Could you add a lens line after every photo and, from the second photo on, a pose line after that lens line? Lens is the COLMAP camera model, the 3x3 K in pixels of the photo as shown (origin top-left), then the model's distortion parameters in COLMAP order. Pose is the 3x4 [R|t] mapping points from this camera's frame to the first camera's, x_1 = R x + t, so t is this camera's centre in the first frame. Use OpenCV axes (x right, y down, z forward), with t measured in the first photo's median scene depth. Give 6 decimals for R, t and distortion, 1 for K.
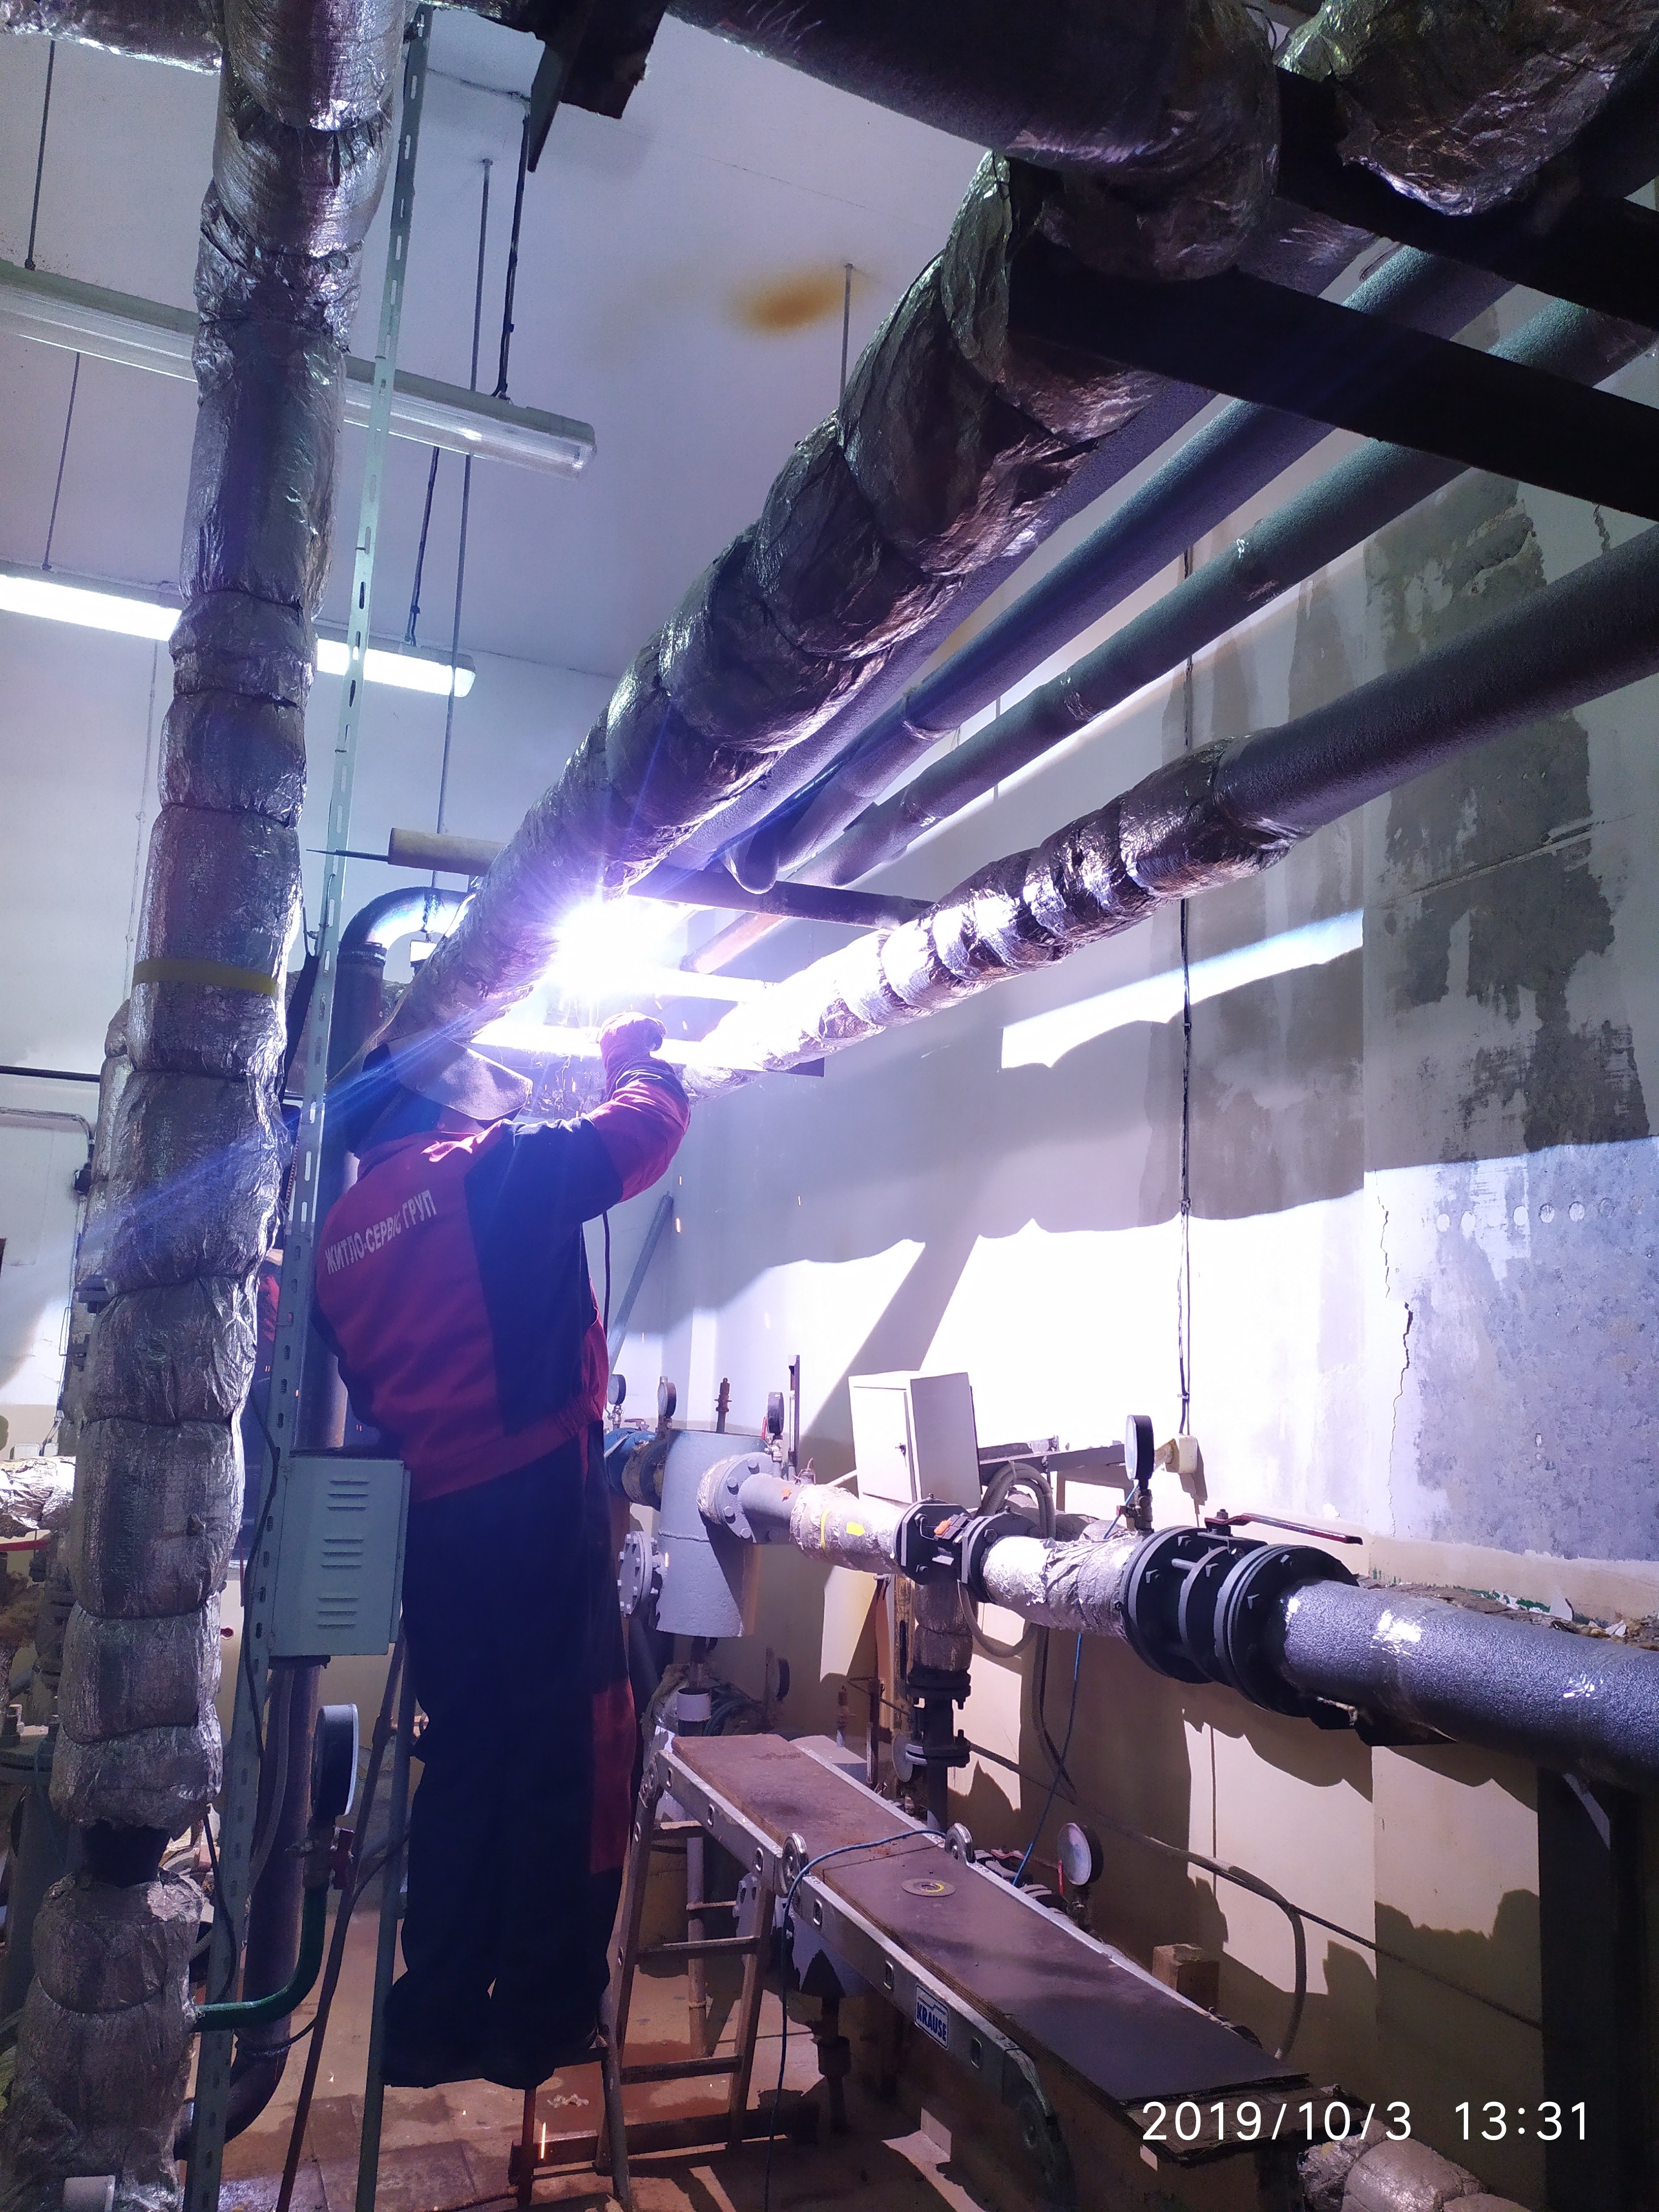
lens RADIAL K [[1659.3, 0, 831.6], [0, 1659.3, 1106.8], [0, 0, 1]] dist [0.074534, -0.071007]
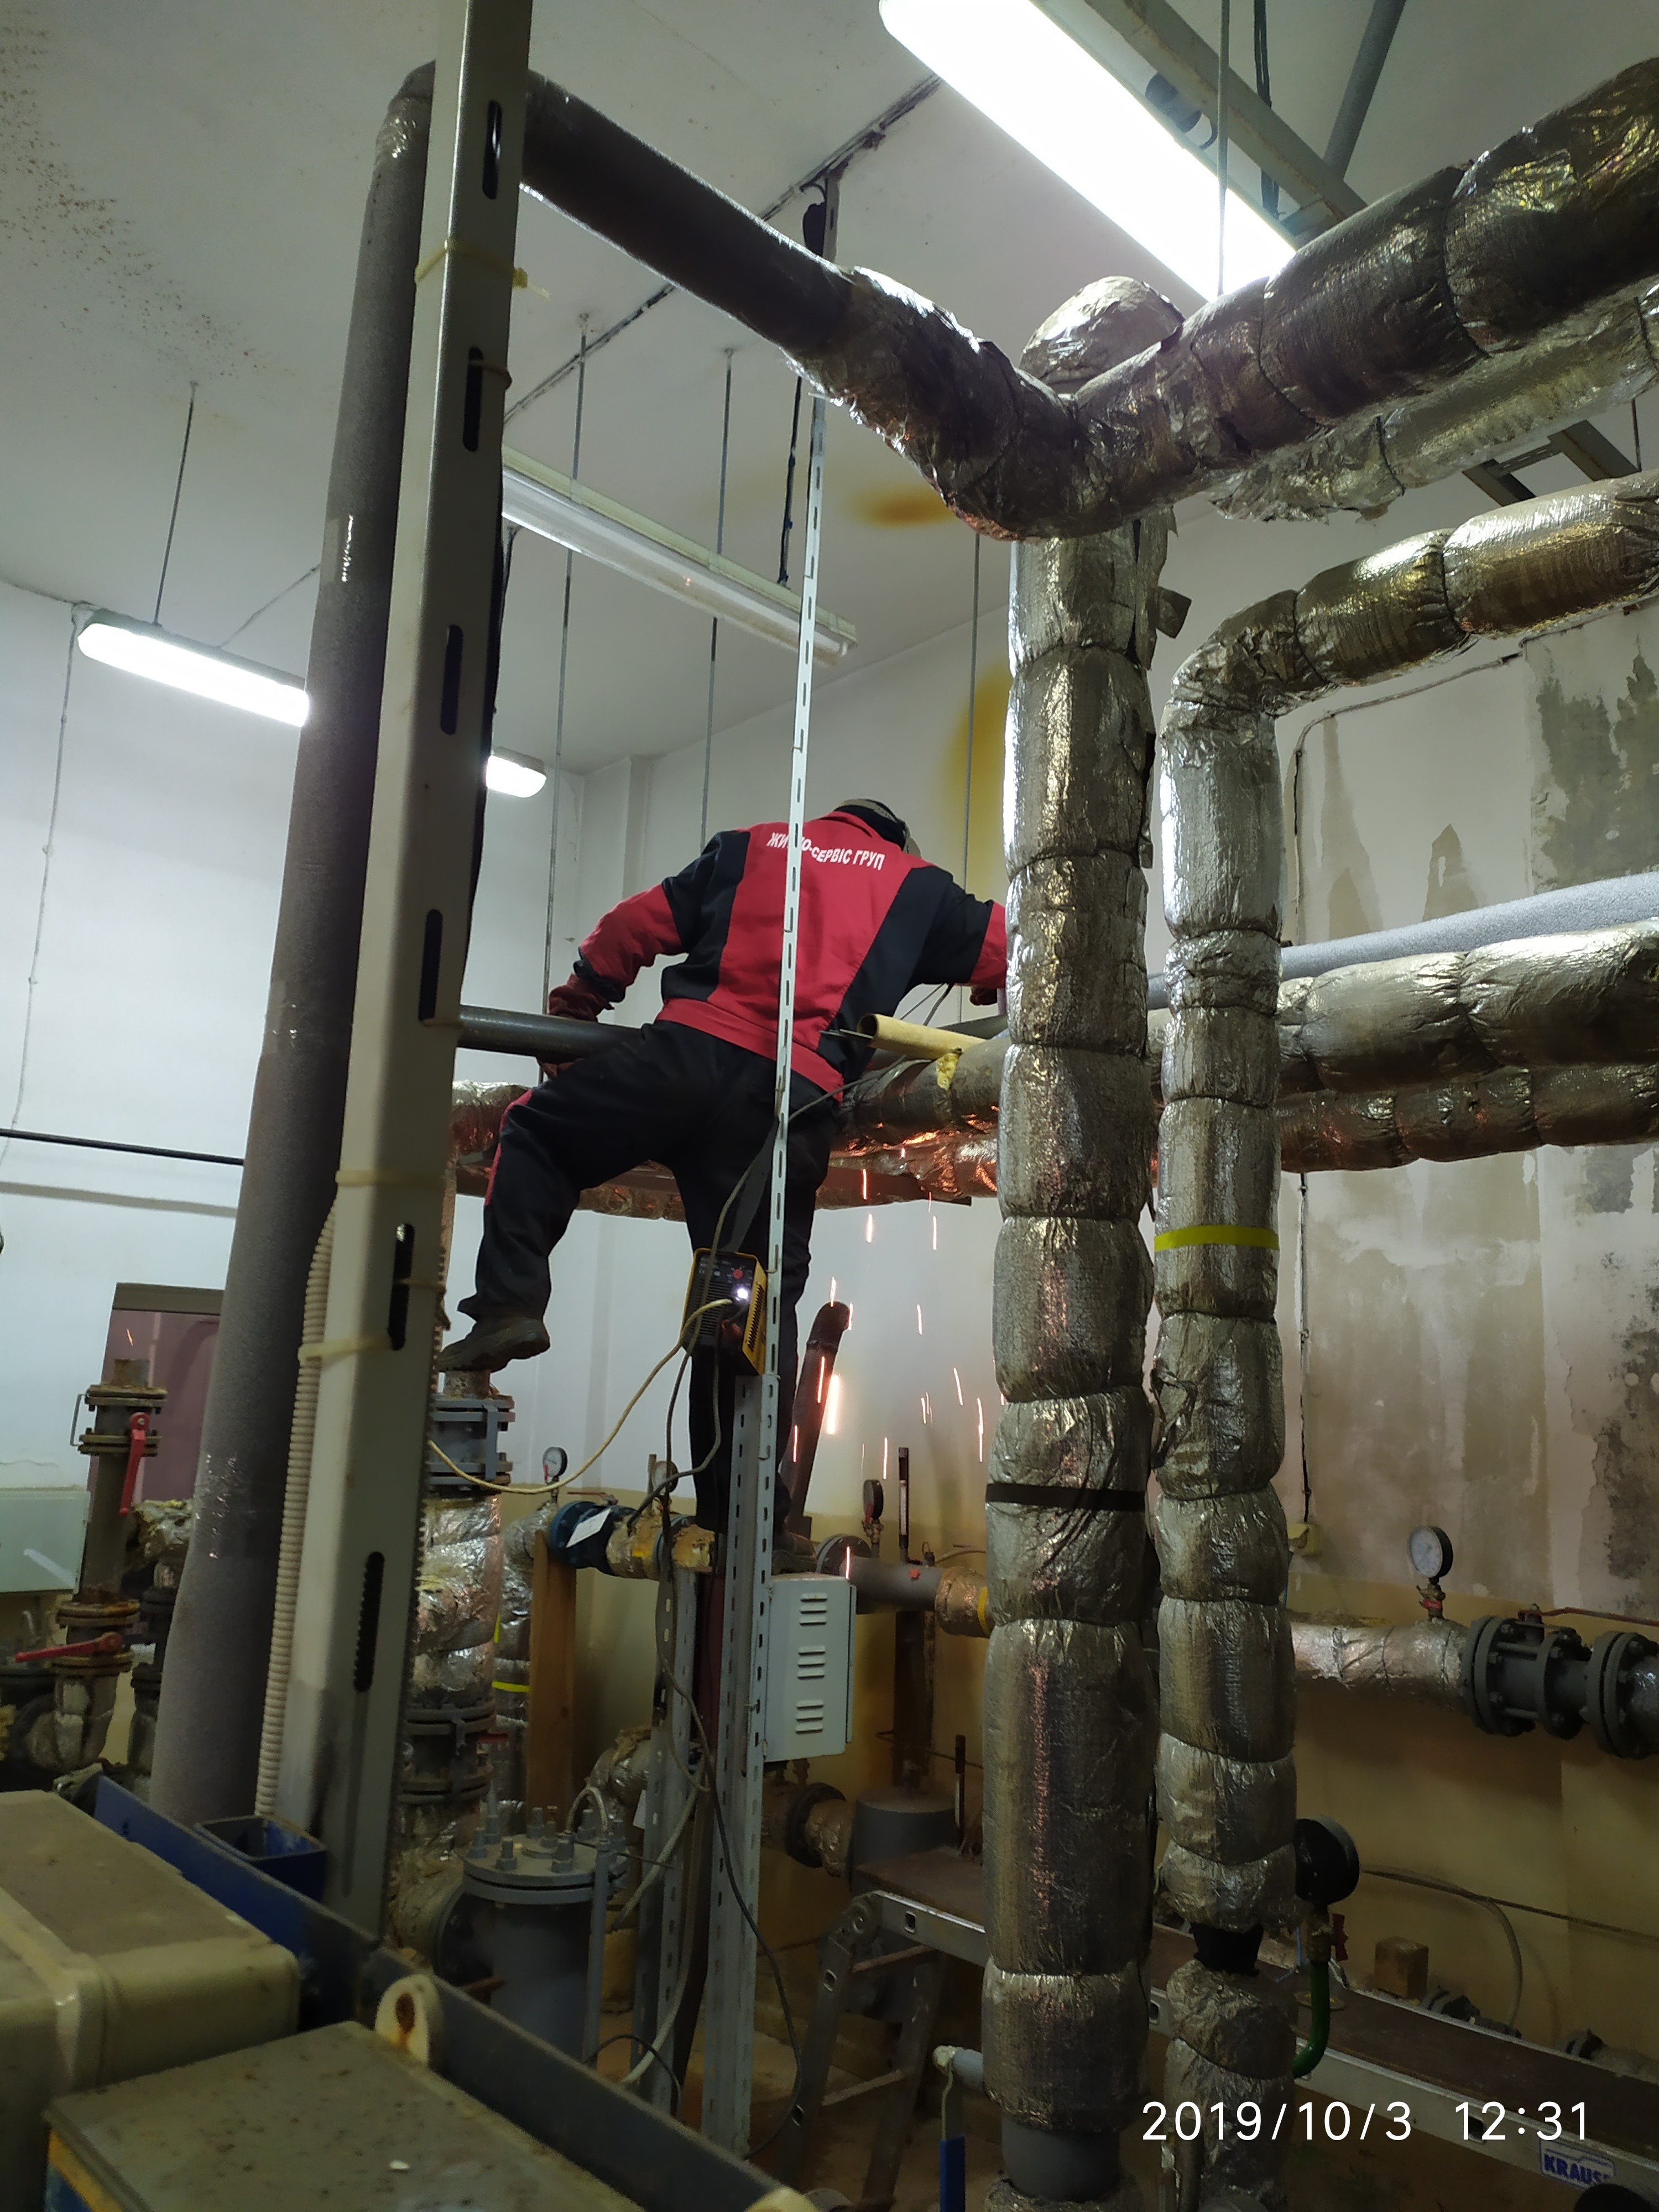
lens RADIAL K [[1659.3, 0, 816.7], [0, 1659.3, 1103.2], [0, 0, 1]] dist [0.074534, -0.071007]
pose [[0.940288, 0.062923, 0.334514, -0.737977], [-0.059365, 0.998018, -0.020860, -0.087609], [-0.335163, -0.000244, 0.942160, -0.061956]]
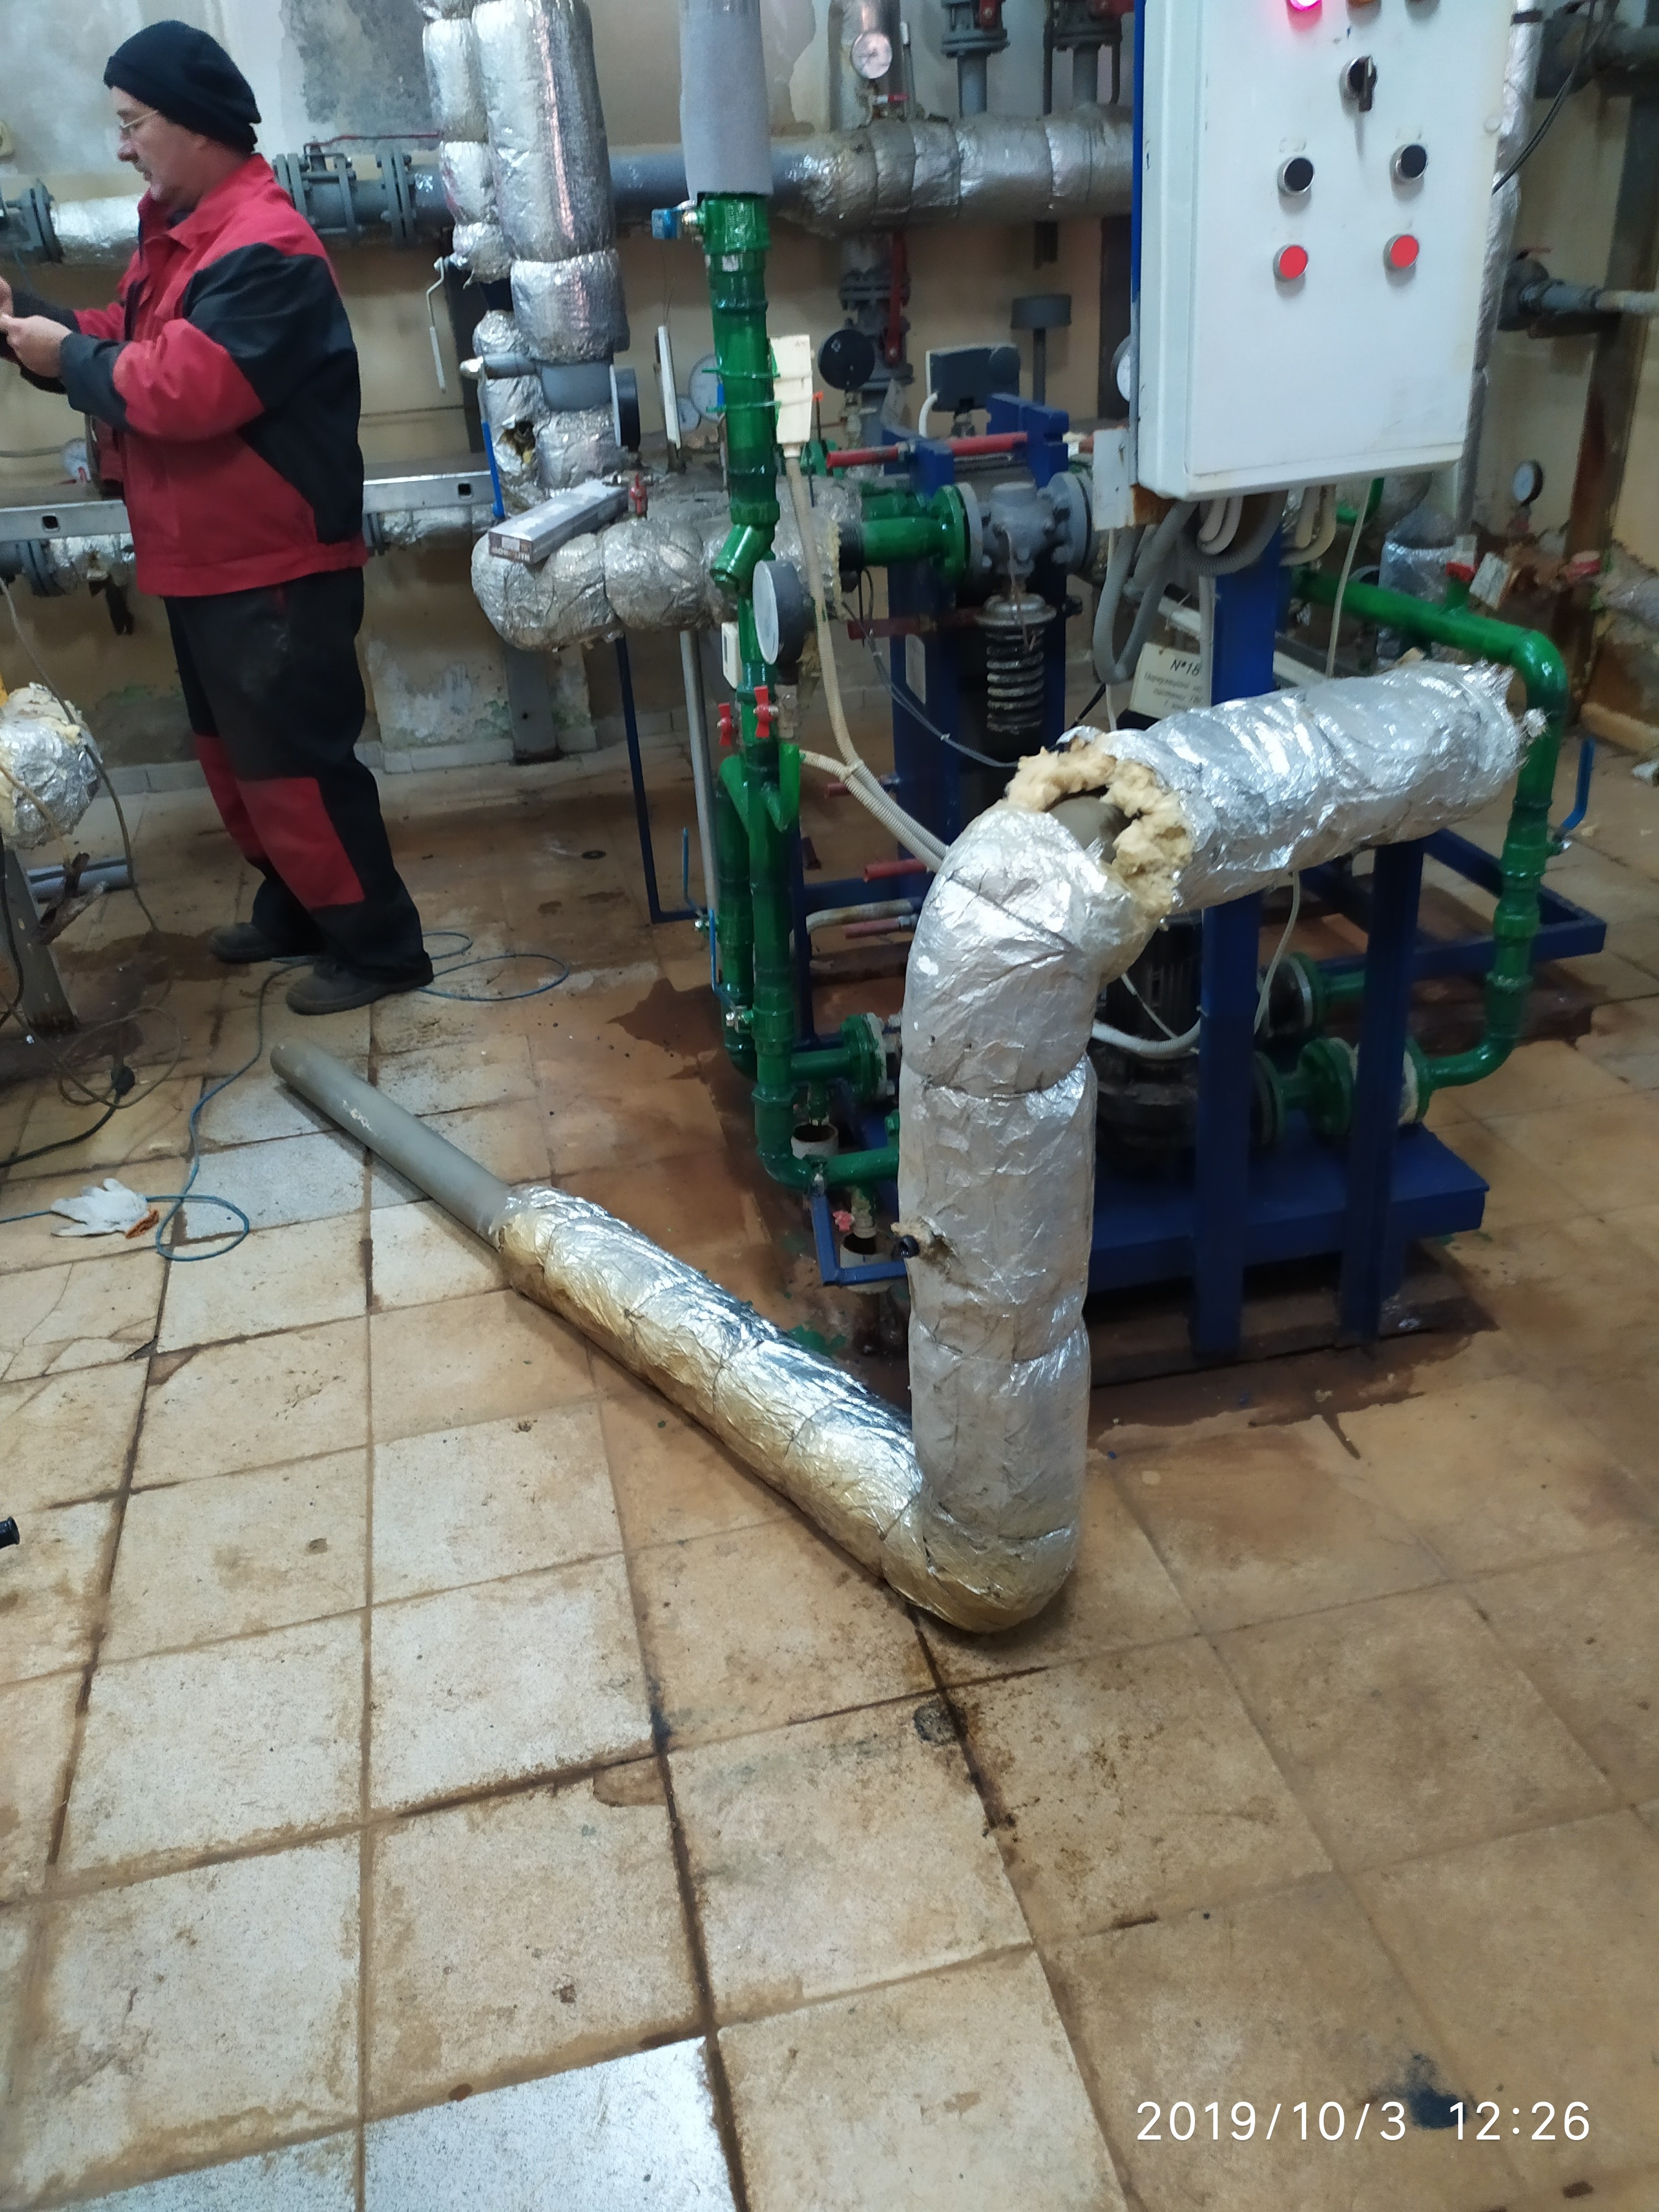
lens RADIAL K [[1659.3, 0, 833.8], [0, 1659.3, 1115.8], [0, 0, 1]] dist [0.074534, -0.071007]
pose [[0.141165, -0.523197, 0.840439, -1.481996], [-0.096234, 0.837667, 0.537636, 0.104570], [-0.985298, -0.156774, 0.067900, 0.242524]]
